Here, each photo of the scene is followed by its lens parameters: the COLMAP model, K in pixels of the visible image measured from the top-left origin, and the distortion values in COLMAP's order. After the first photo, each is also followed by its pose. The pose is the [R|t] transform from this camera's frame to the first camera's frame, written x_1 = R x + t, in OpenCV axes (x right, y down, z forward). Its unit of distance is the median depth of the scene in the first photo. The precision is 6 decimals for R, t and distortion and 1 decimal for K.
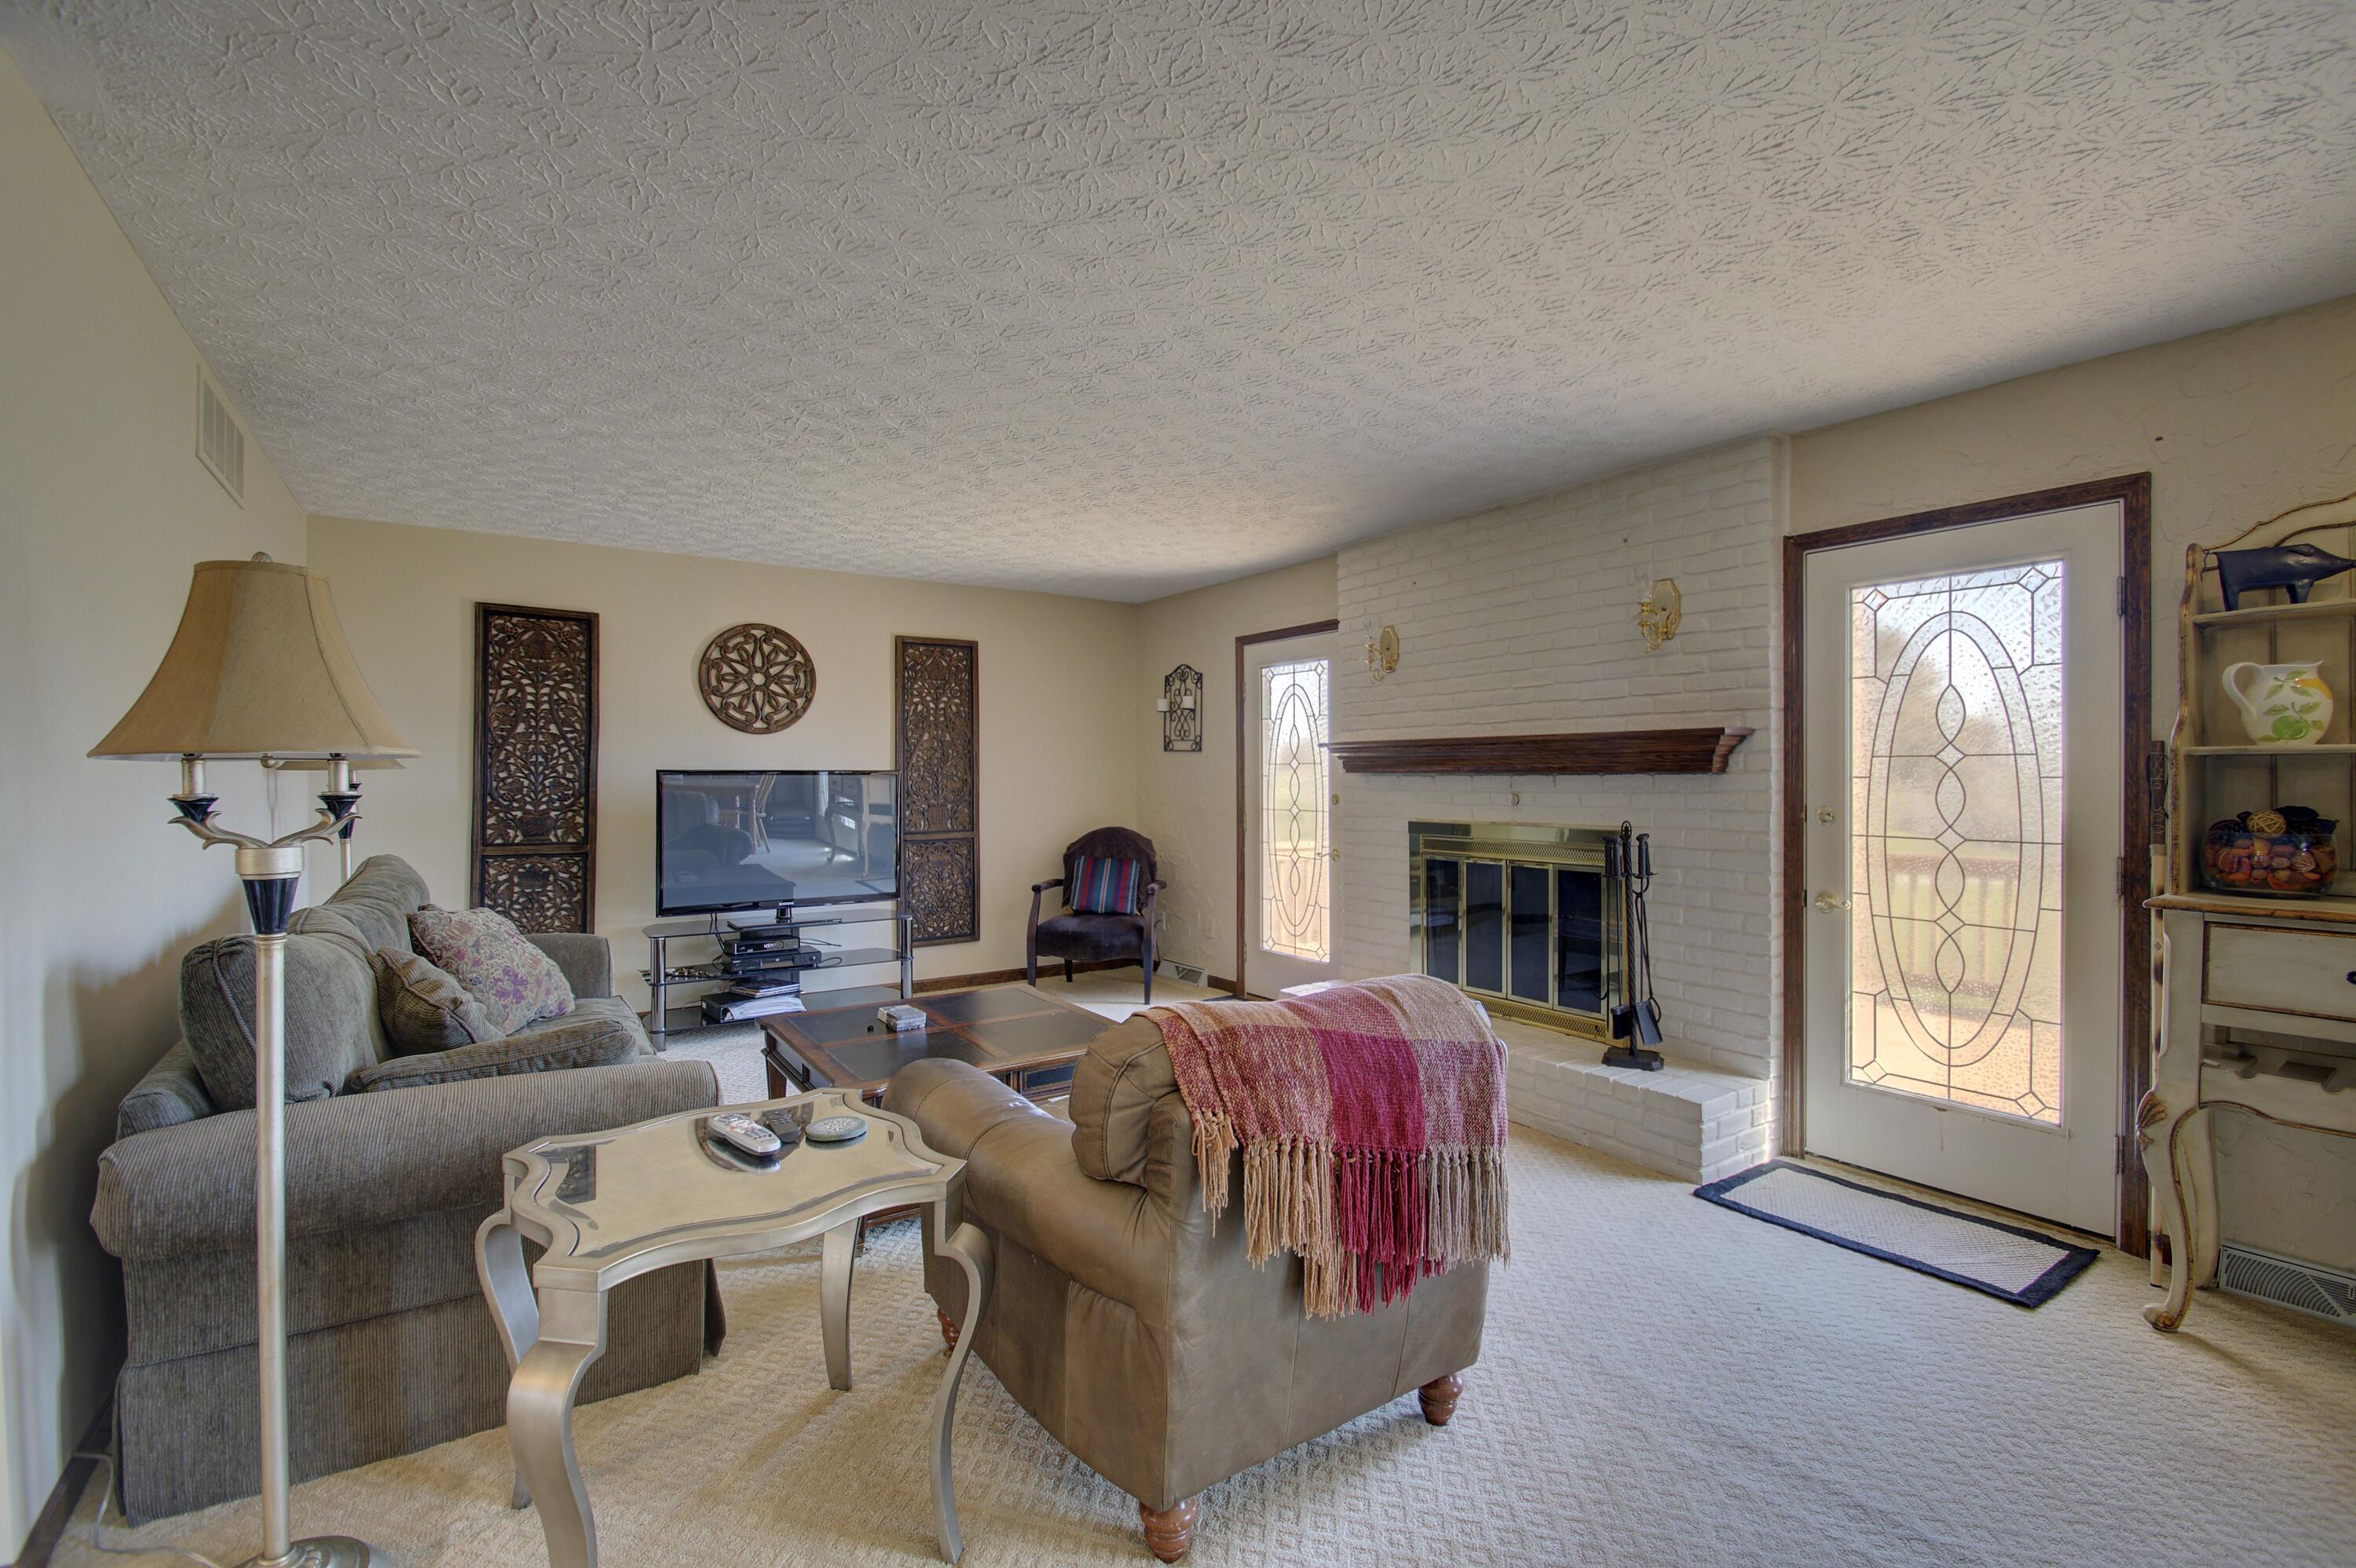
lens RADIAL K [[1036.0, 0, 1164.1], [0, 1036.0, 785.1], [0, 0, 1]] dist [-0.005845, -0.004702]
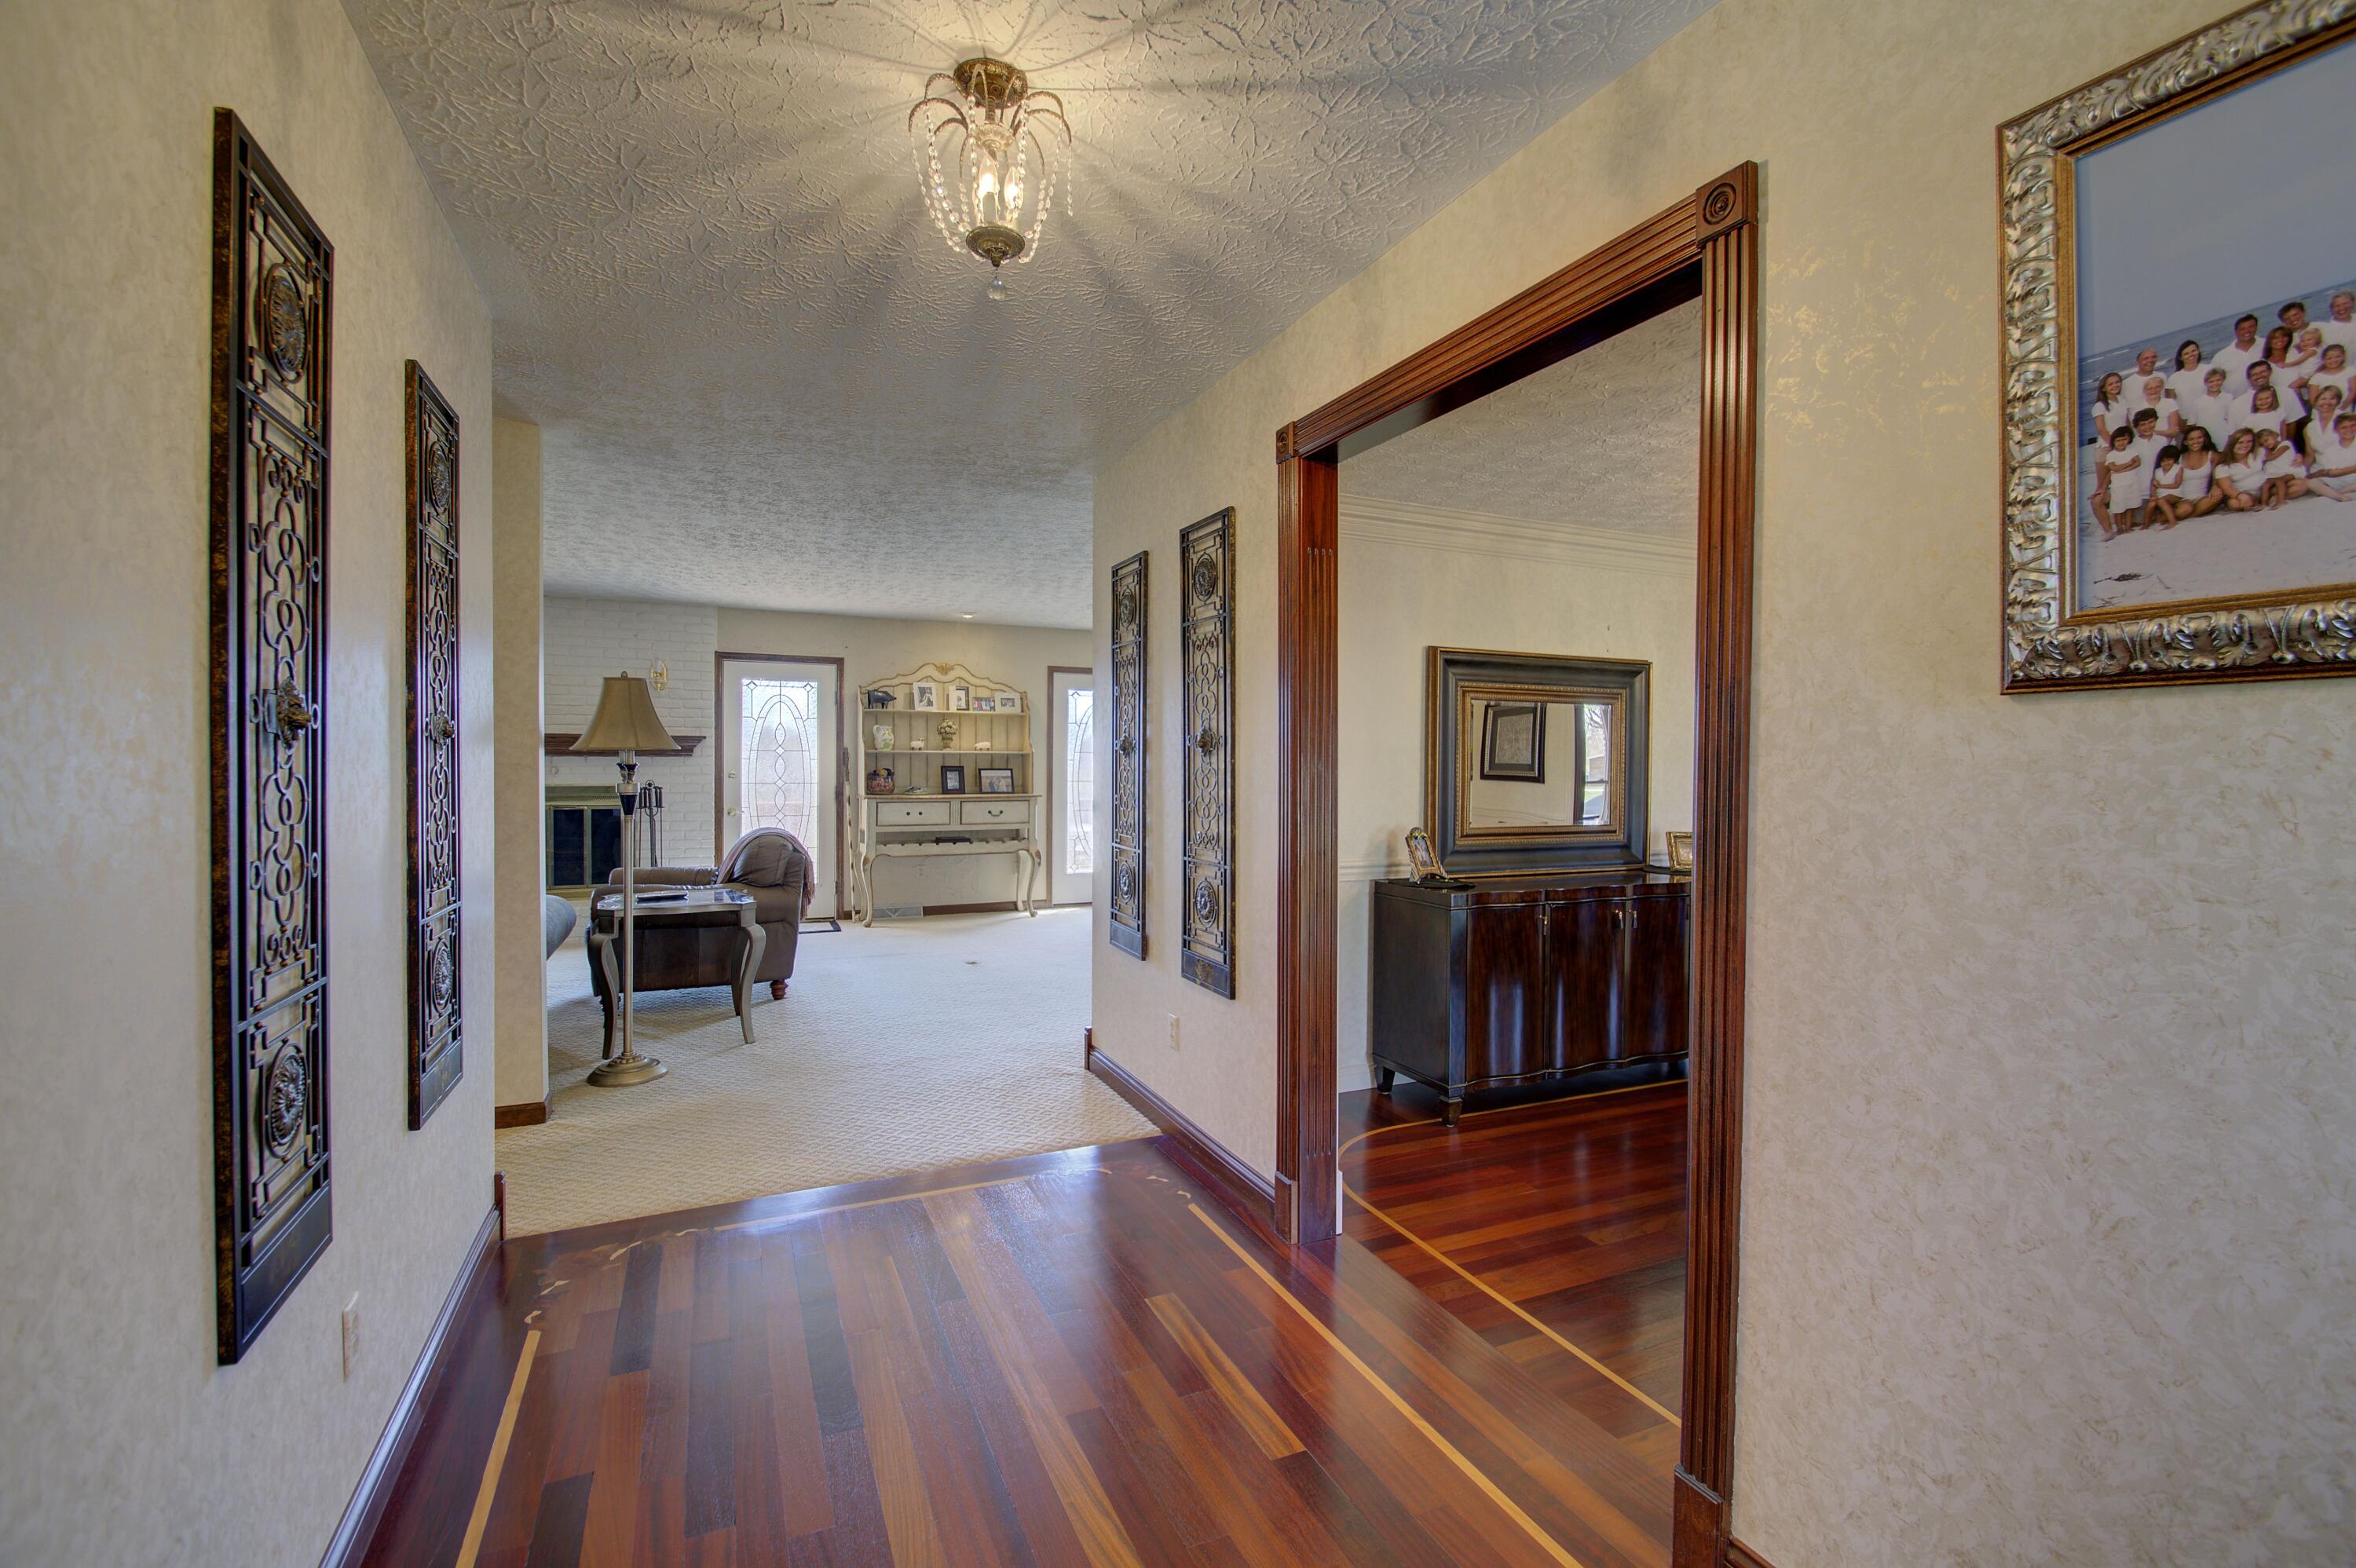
lens RADIAL K [[1036.0, 0, 1166.8], [0, 1036.0, 772.8], [0, 0, 1]] dist [-0.005845, -0.004702]
pose [[0.151343, -0.016484, 0.988344, -1.011340], [-0.000382, 0.999860, 0.016735, -0.010194], [-0.988481, -0.002910, 0.151315, -0.212017]]
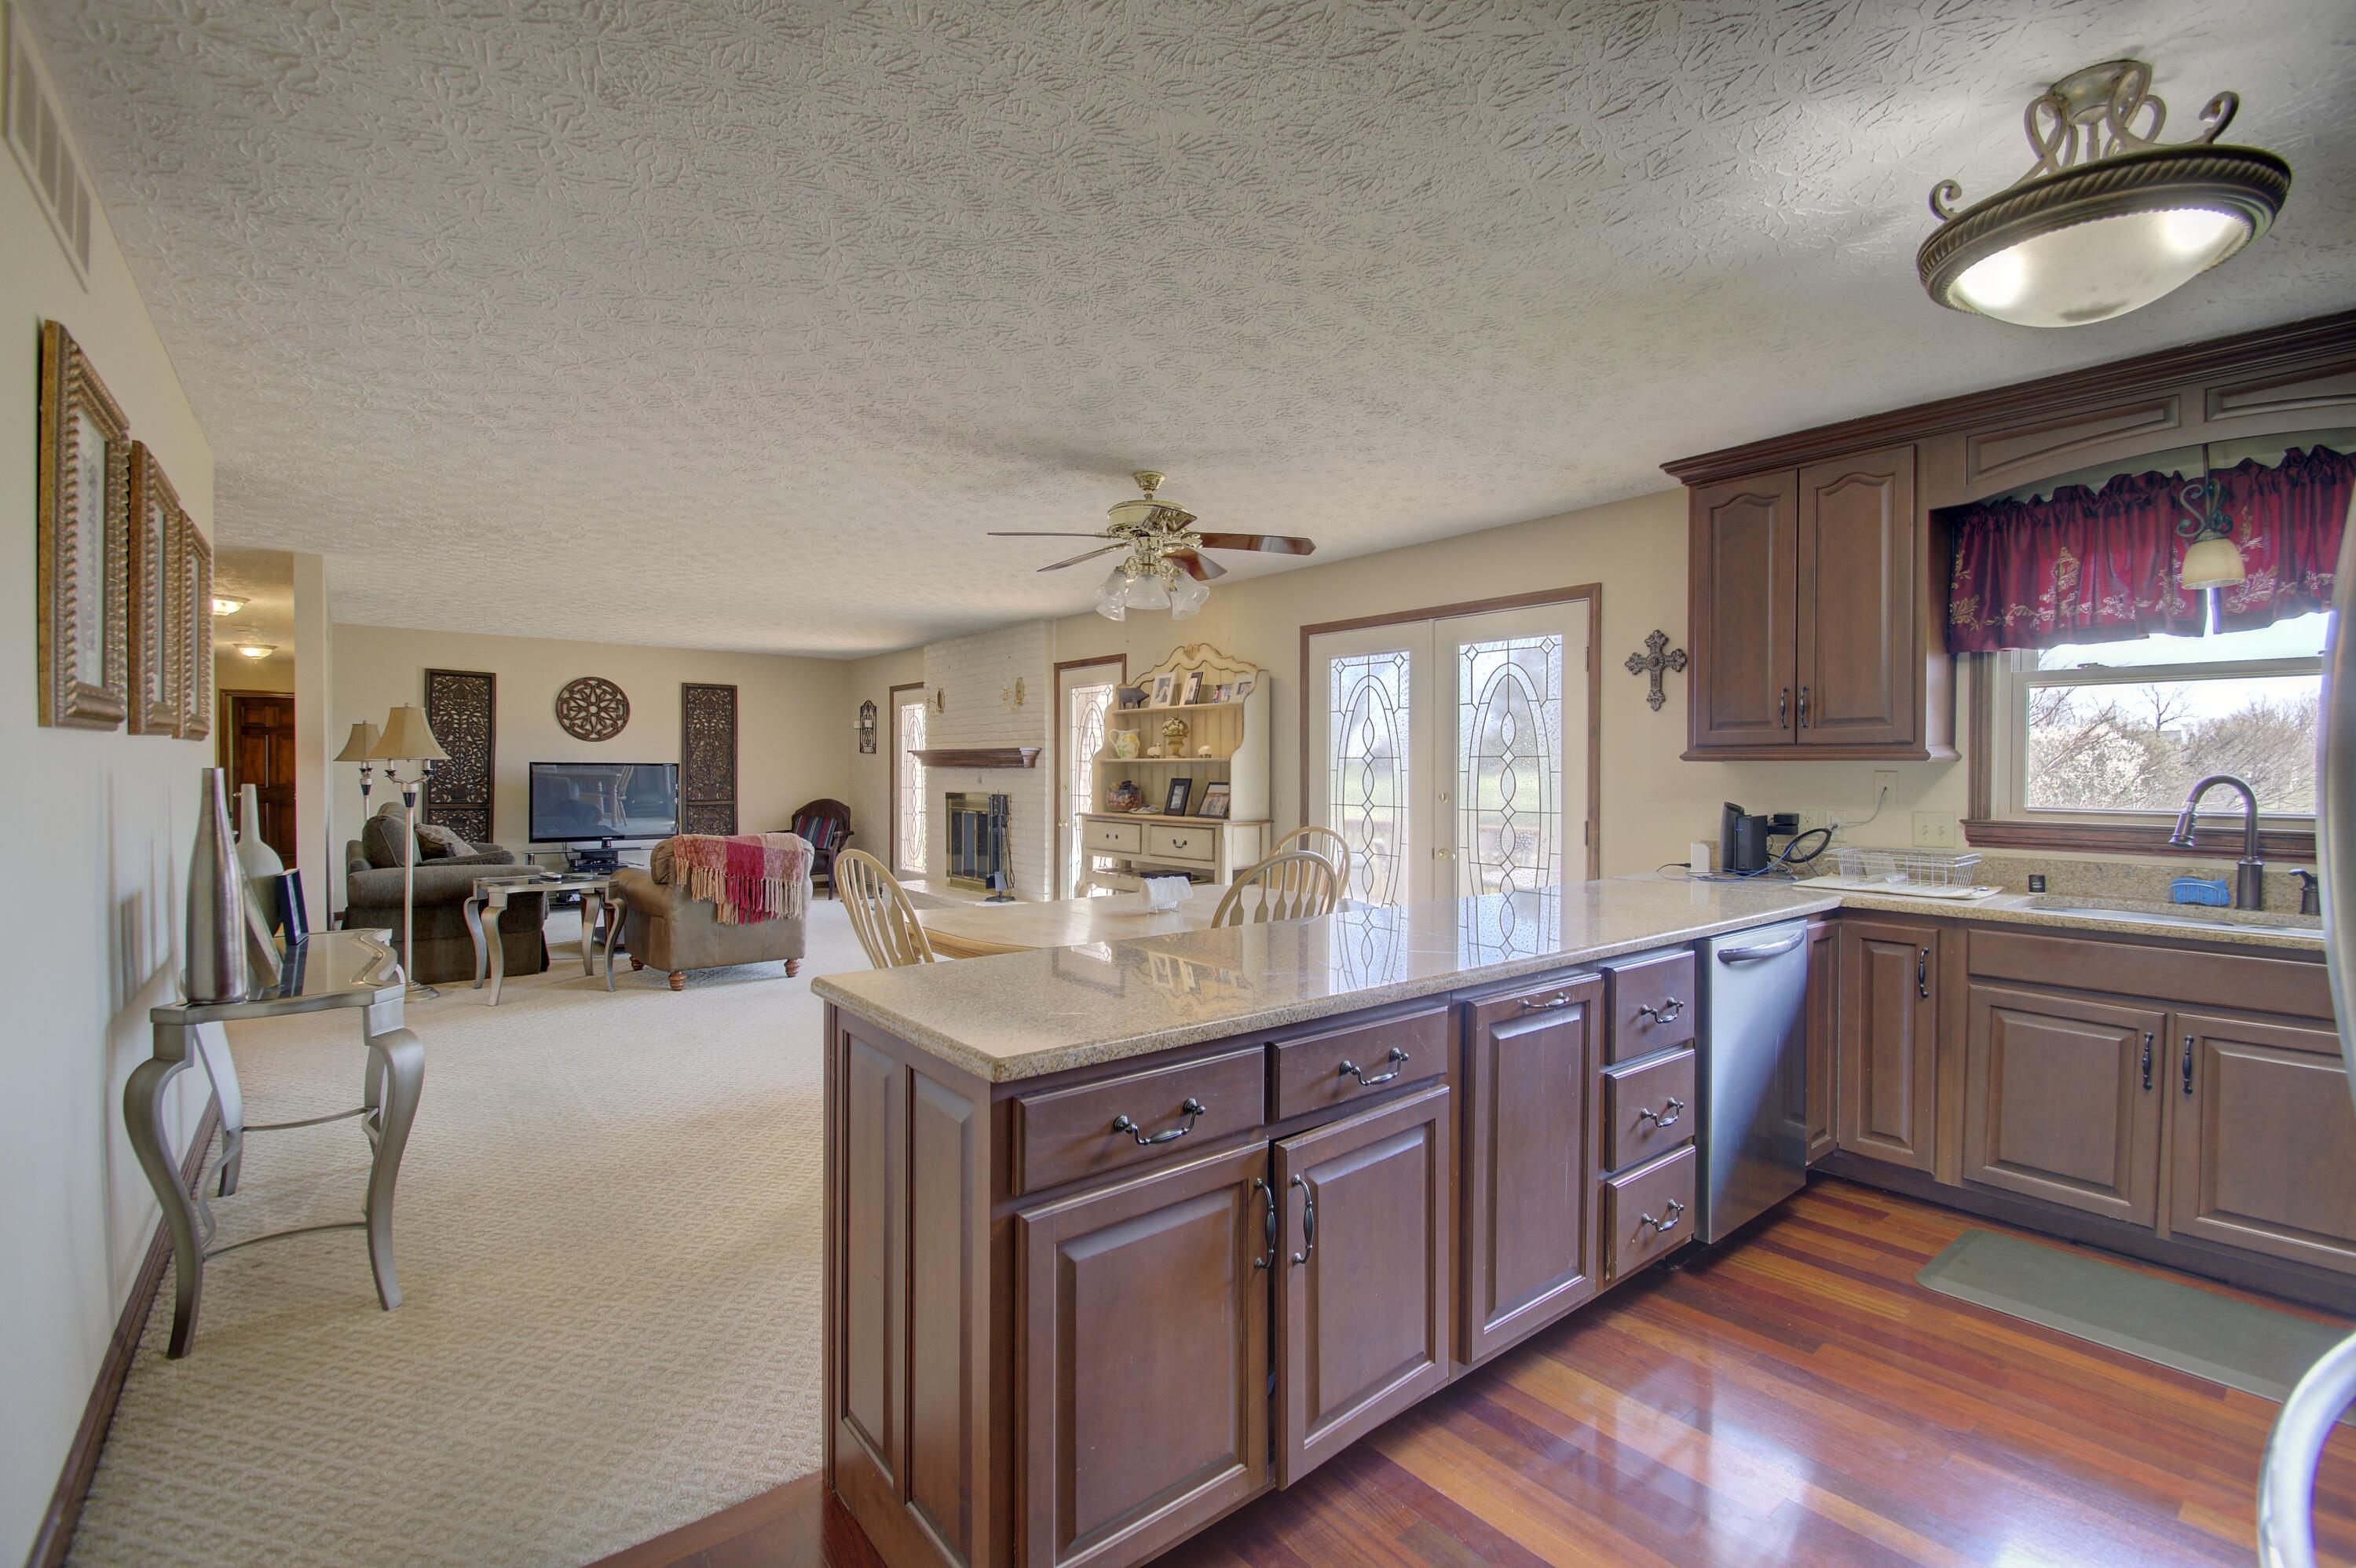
lens RADIAL K [[1036.0, 0, 1181.2], [0, 1036.0, 786.7], [0, 0, 1]] dist [-0.005845, -0.004702]
pose [[0.995286, 0.005543, 0.096824, 0.452080], [-0.006248, 0.999956, 0.006981, 0.008227], [-0.096781, -0.007553, 0.995277, -0.876577]]
